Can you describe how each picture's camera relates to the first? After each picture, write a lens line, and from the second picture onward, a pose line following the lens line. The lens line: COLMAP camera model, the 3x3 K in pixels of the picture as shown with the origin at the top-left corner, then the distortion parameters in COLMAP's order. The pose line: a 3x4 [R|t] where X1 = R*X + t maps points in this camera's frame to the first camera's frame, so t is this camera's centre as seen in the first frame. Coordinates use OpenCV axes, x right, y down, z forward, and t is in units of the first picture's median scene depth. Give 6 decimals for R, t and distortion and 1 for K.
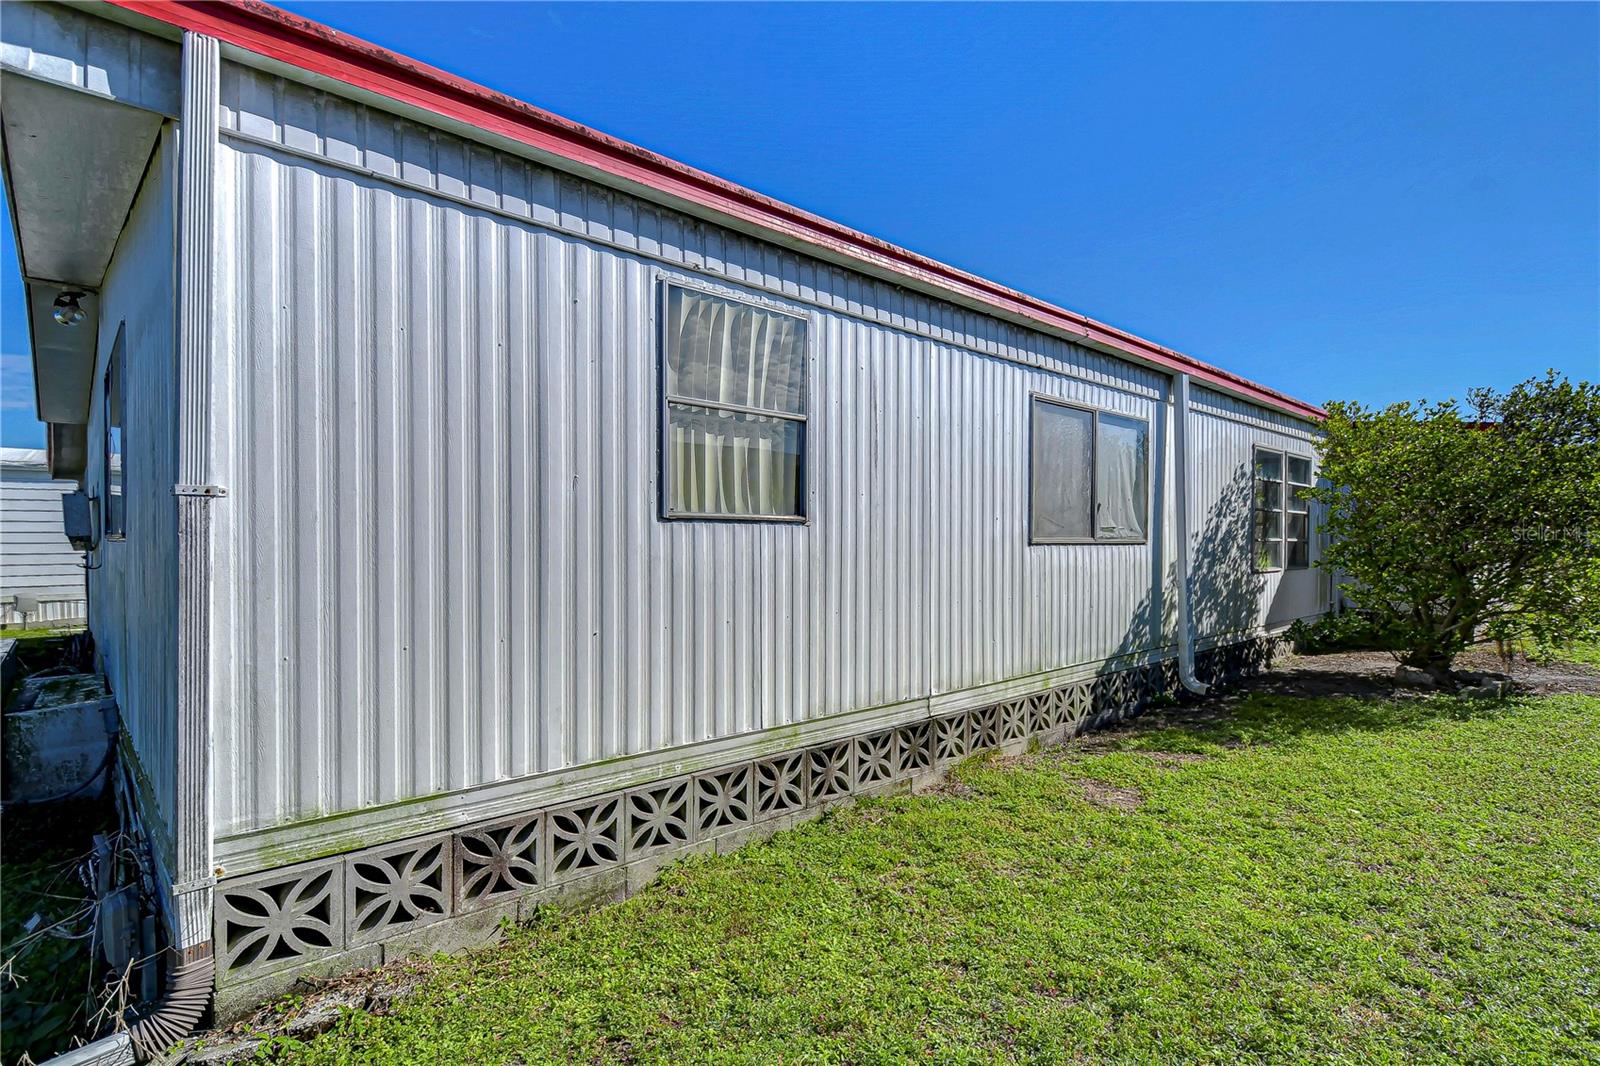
lens RADIAL K [[739.1, 0, 804.7], [0, 739.1, 557.4], [0, 0, 1]] dist [0.007441, -0.006567]
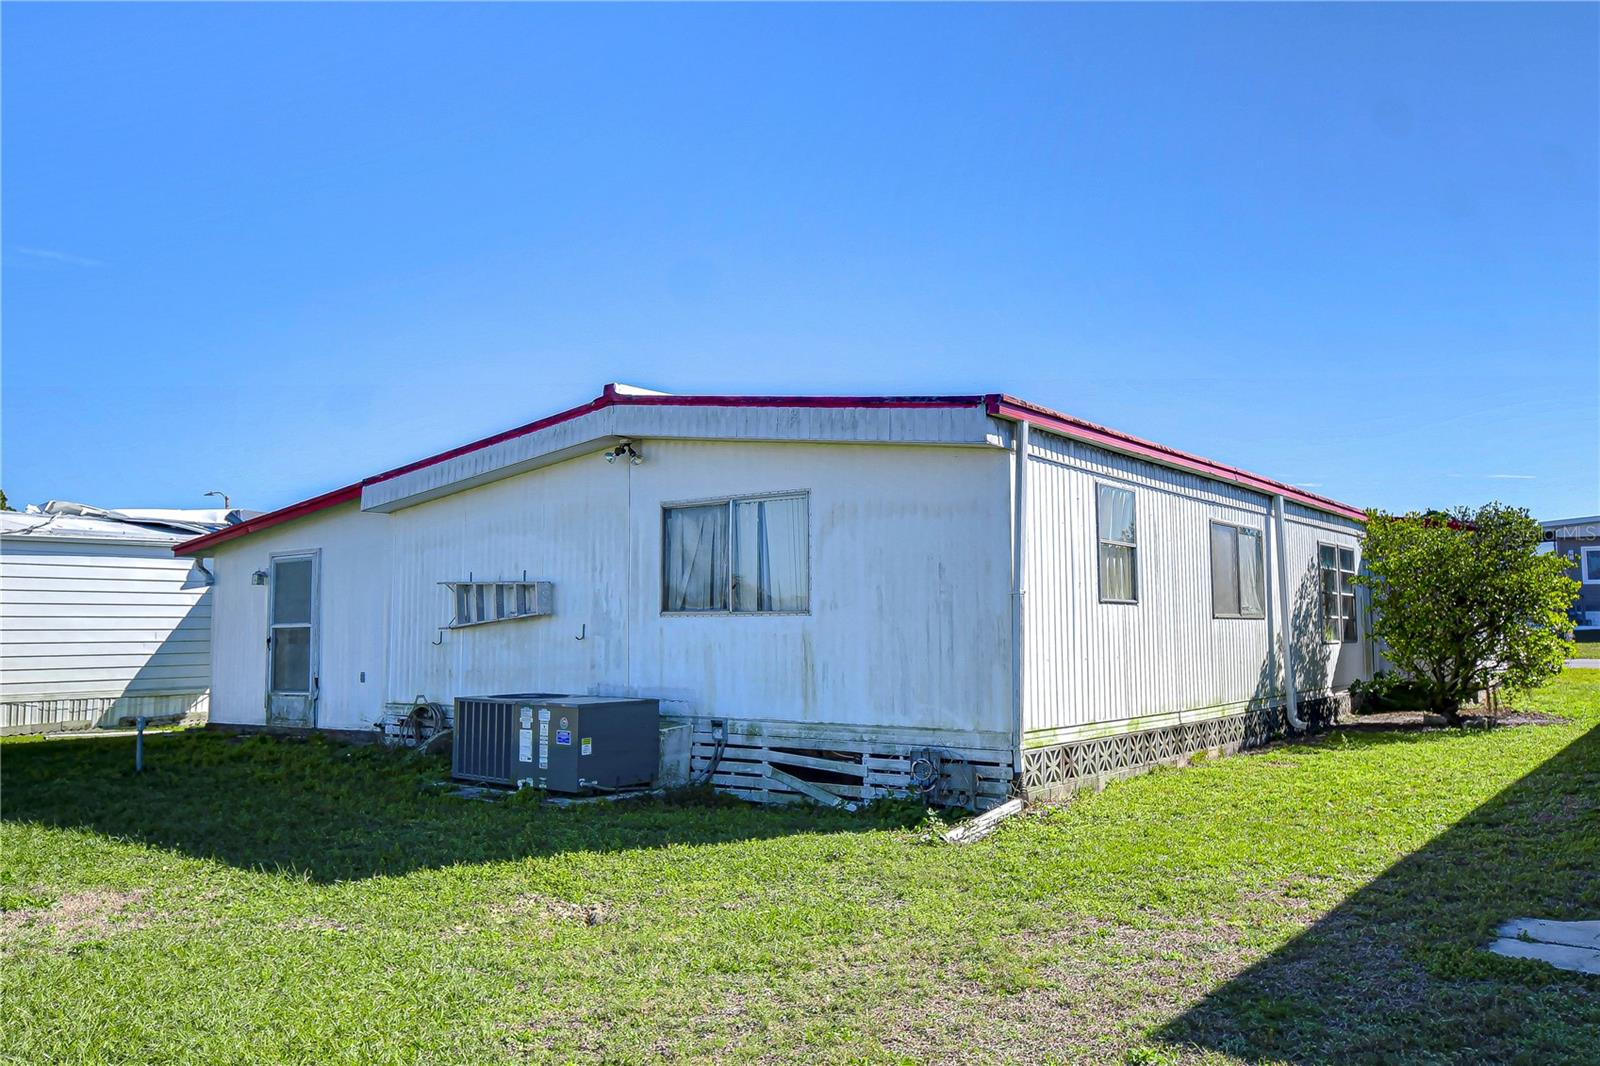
lens RADIAL K [[1170.8, 0, 799.7], [0, 1170.8, 527.1], [0, 0, 1]] dist [-0.001297, -0.000259]
pose [[0.981206, 0.014302, 0.192435, -0.767312], [0.006781, 0.994078, -0.108458, 0.039770], [-0.192846, 0.107724, 0.975298, -0.924759]]
